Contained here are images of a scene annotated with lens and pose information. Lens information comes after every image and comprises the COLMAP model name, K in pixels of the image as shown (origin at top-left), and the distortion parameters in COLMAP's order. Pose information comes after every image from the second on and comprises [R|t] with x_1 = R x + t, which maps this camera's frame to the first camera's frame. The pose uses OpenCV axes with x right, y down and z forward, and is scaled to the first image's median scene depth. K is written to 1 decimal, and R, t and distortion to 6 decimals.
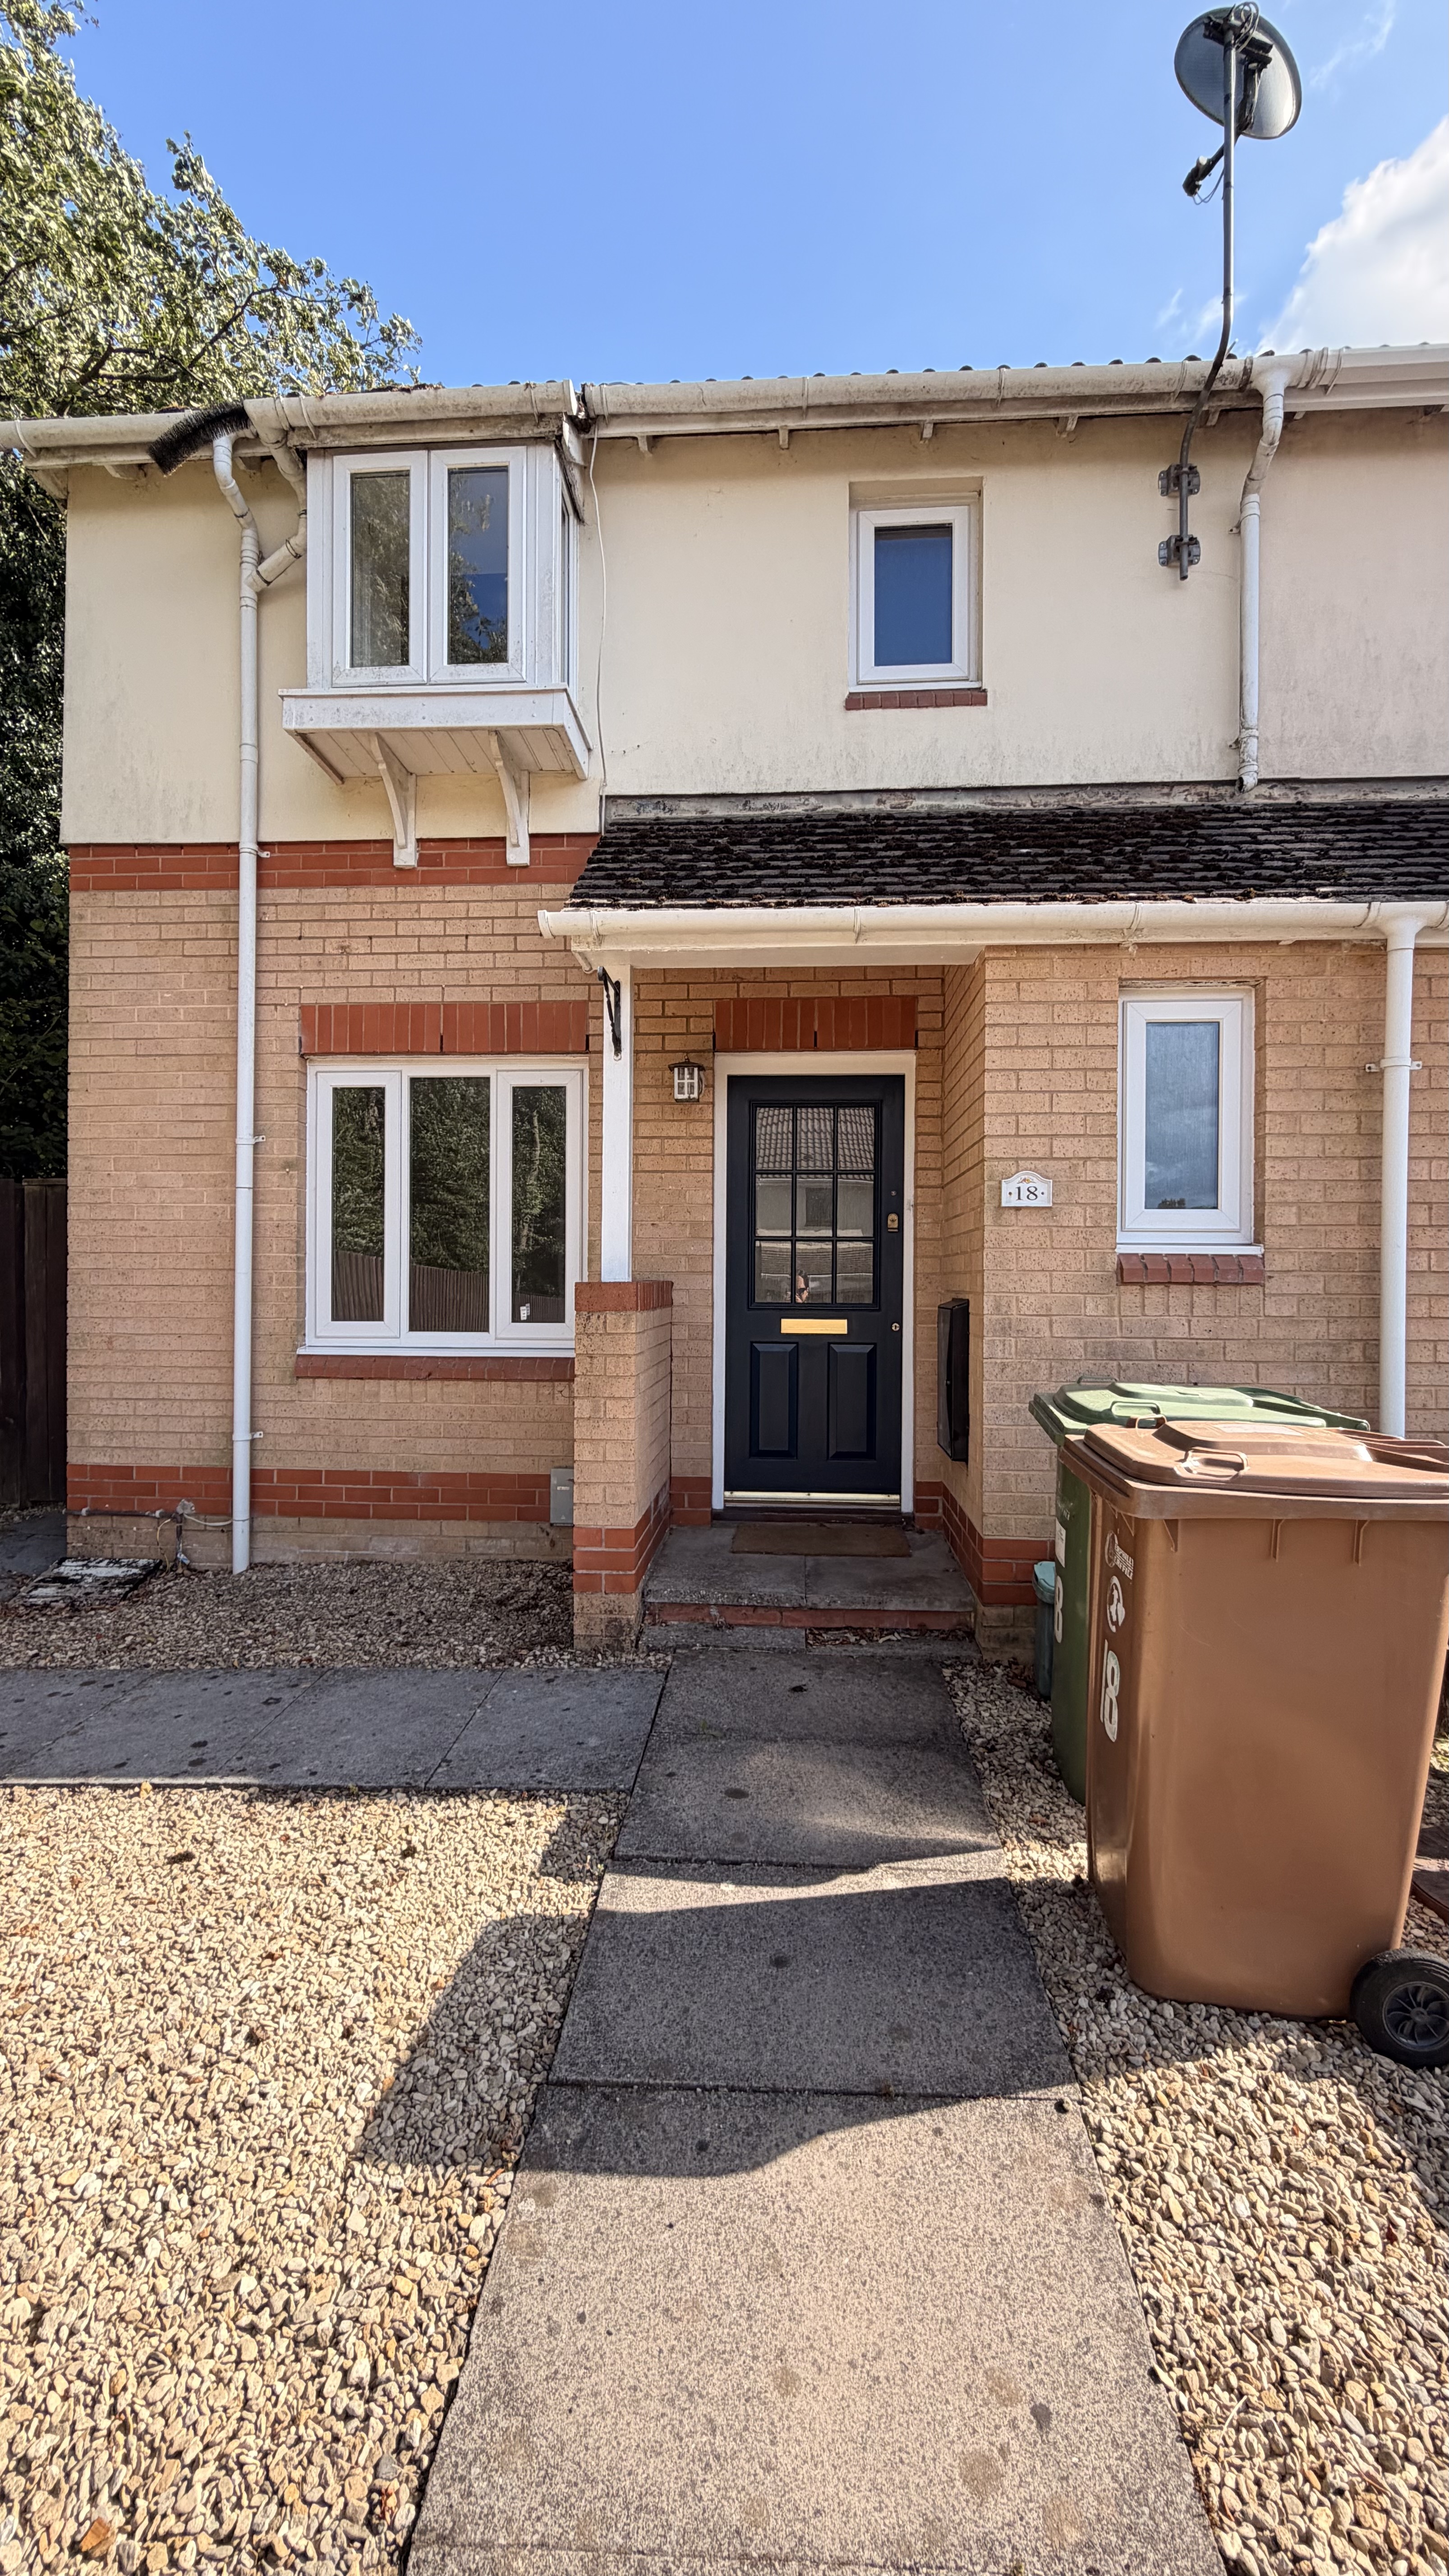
lens RADIAL K [[1027.9, 0, 742.2], [0, 1027.9, 1274.7], [0, 0, 1]] dist [0.001828, 0.000357]
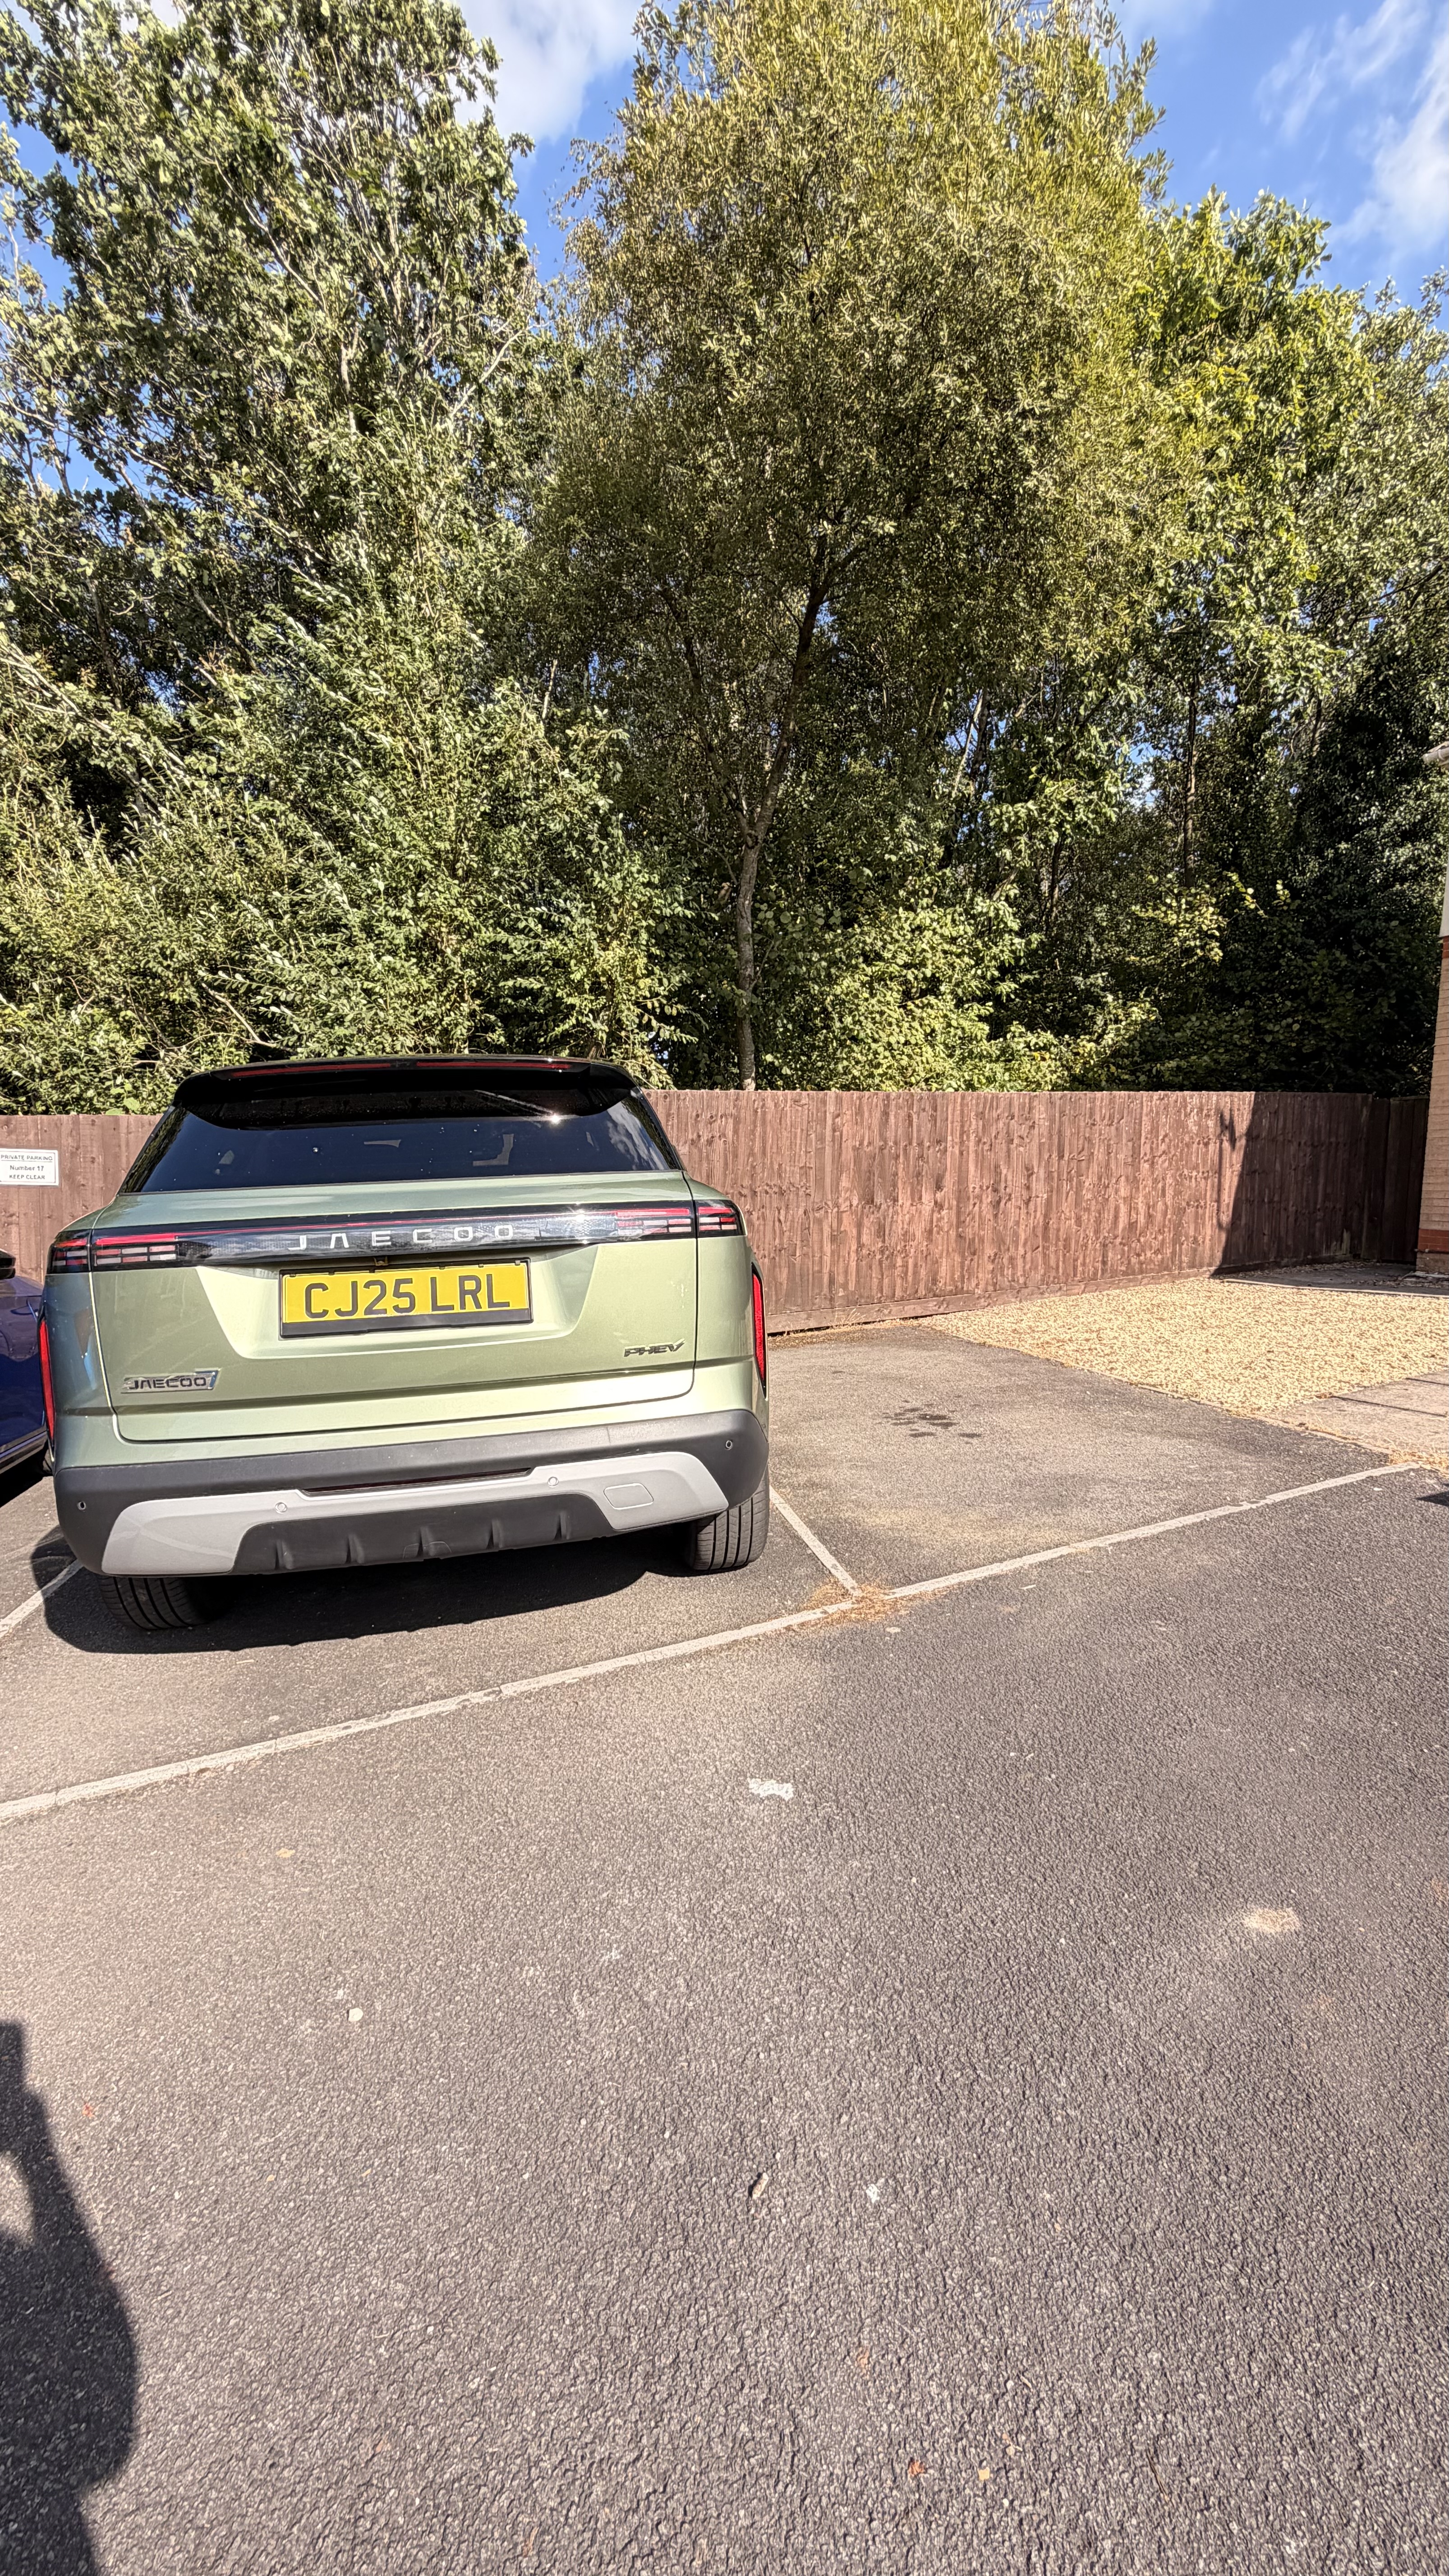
lens RADIAL K [[1027.9, 0, 719.2], [0, 1027.9, 1279.4], [0, 0, 1]] dist [0.001828, 0.000357]
pose [[0.491526, 0.085129, -0.866692, 0.555962], [-0.017334, 0.995970, 0.087996, 0.137093], [0.870690, -0.028229, 0.491021, -1.480825]]
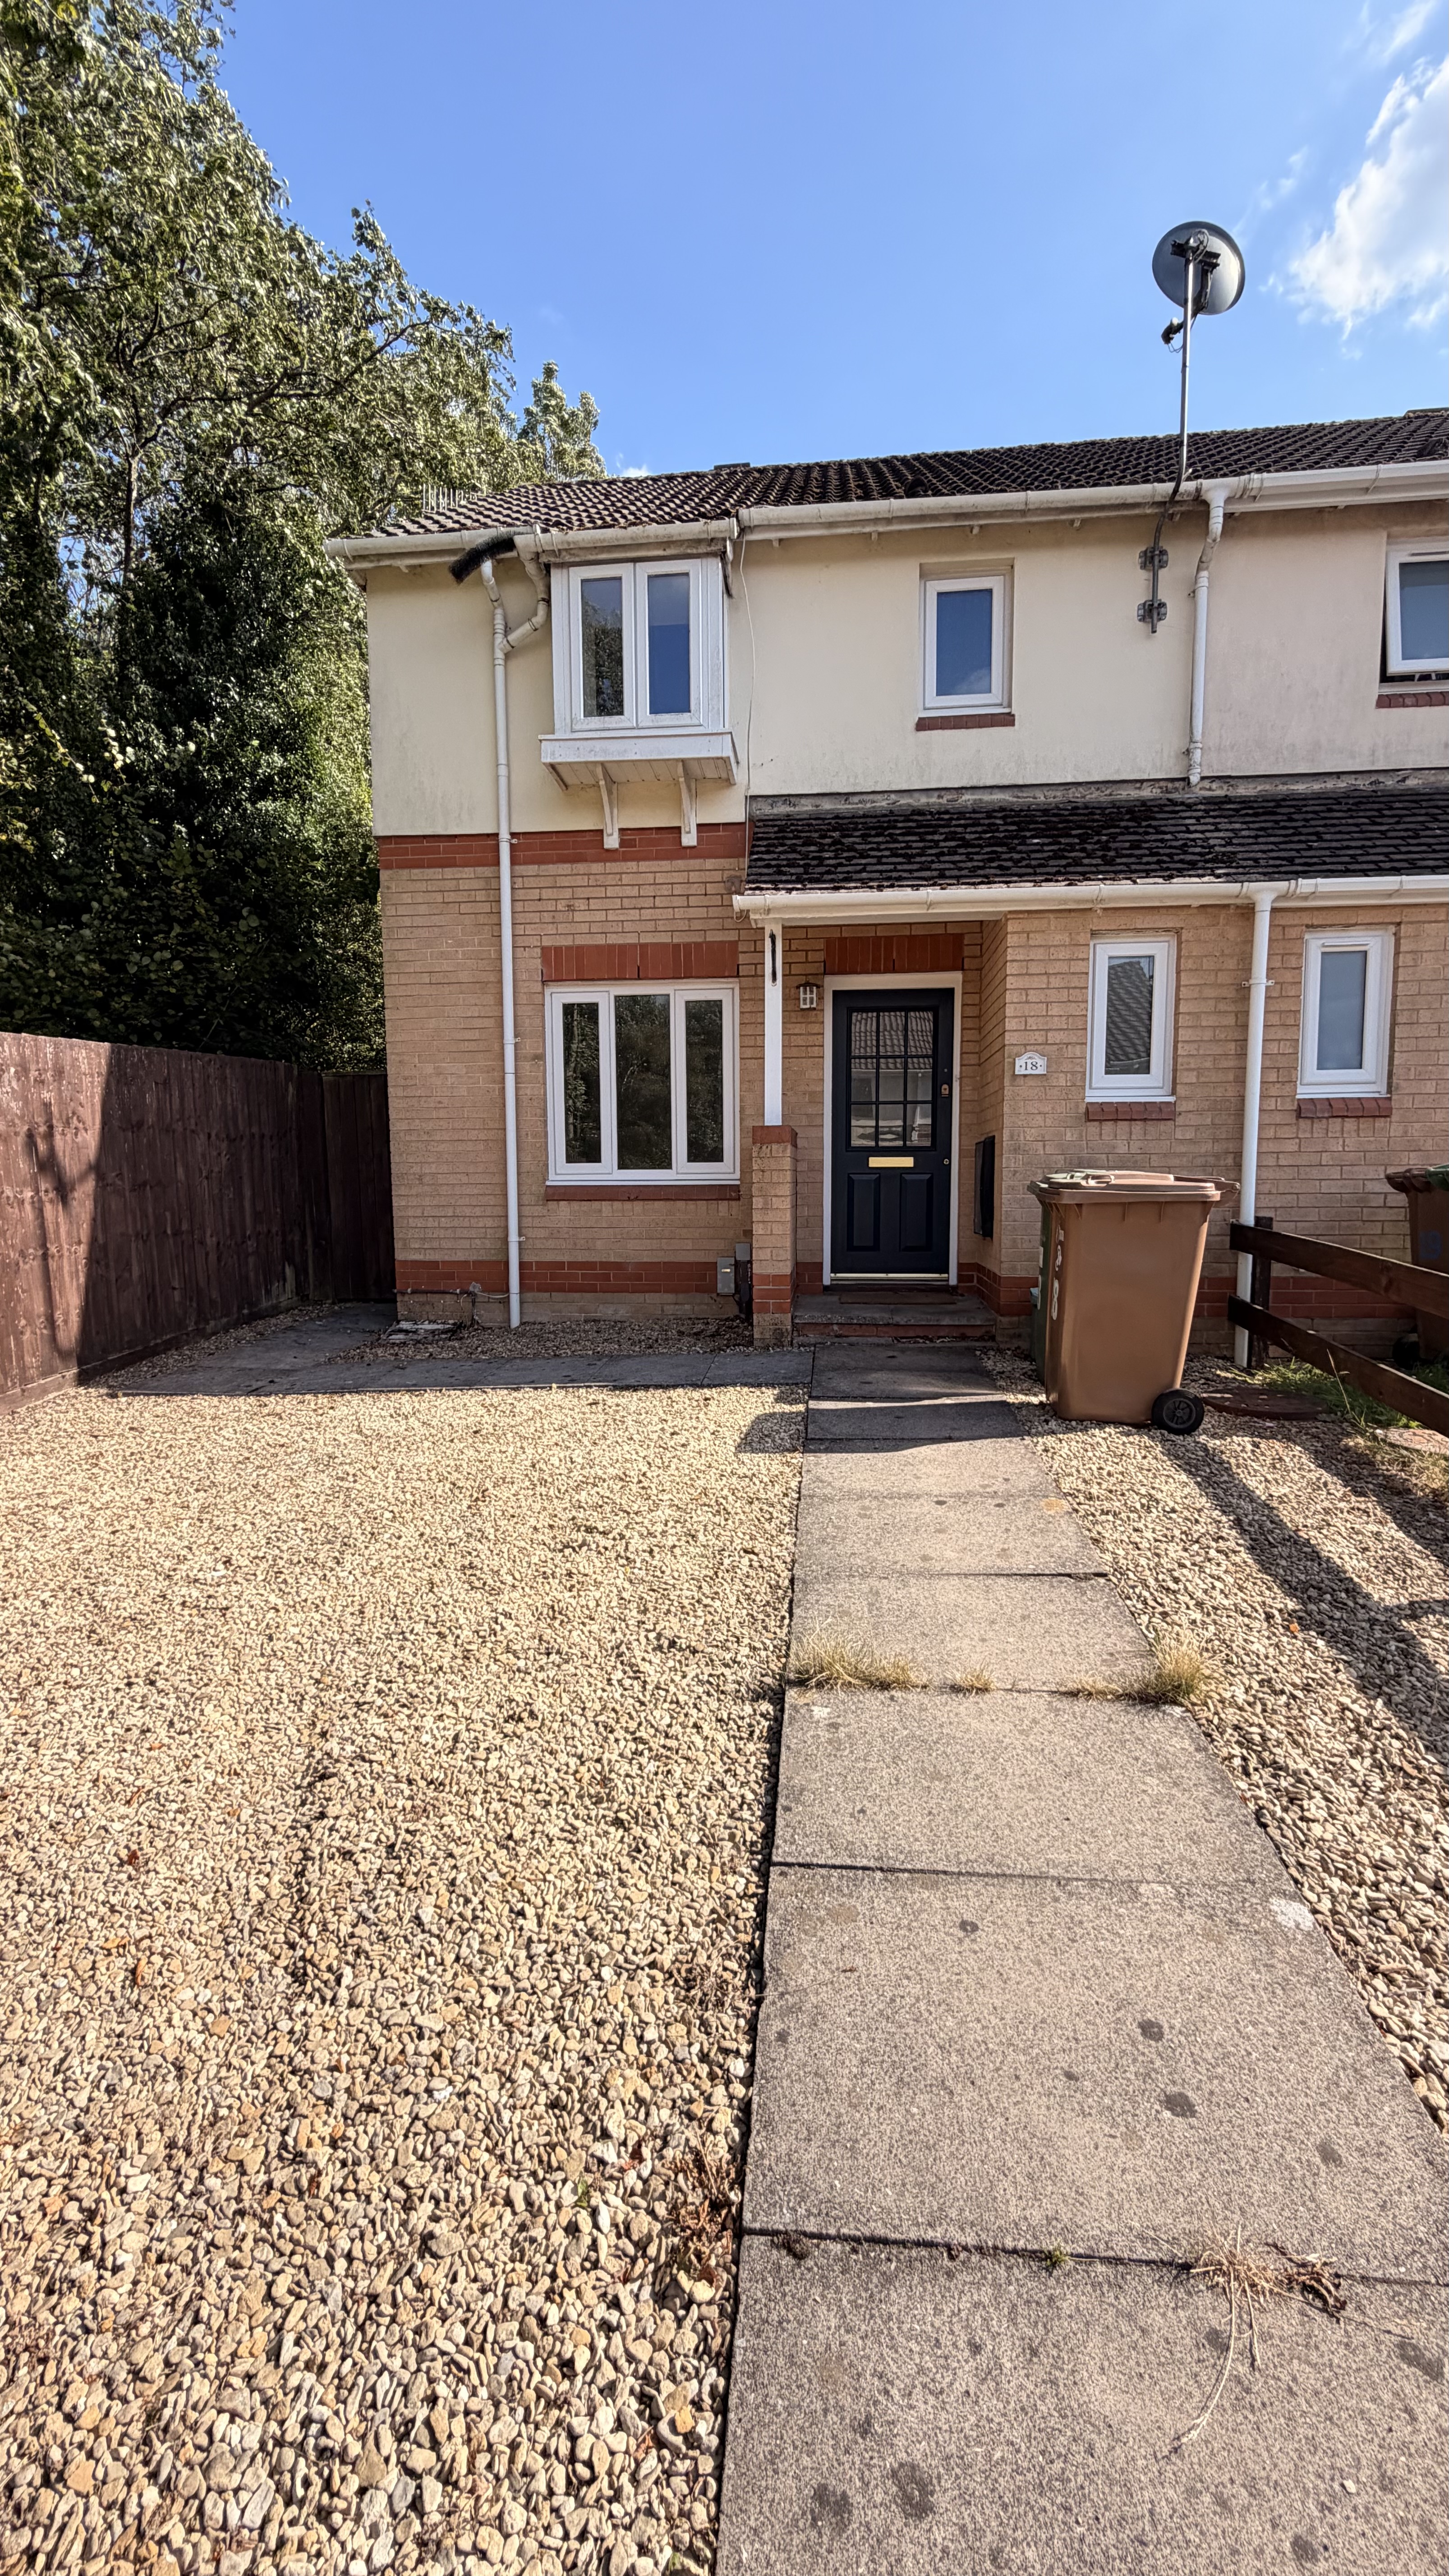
lens RADIAL K [[1027.9, 0, 740.7], [0, 1027.9, 1277.3], [0, 0, 1]] dist [0.001828, 0.000357]
pose [[0.999318, -0.007283, -0.036210, -0.101363], [0.010880, 0.994912, 0.100160, 0.068803], [0.035296, -0.100486, 0.994312, -0.537438]]
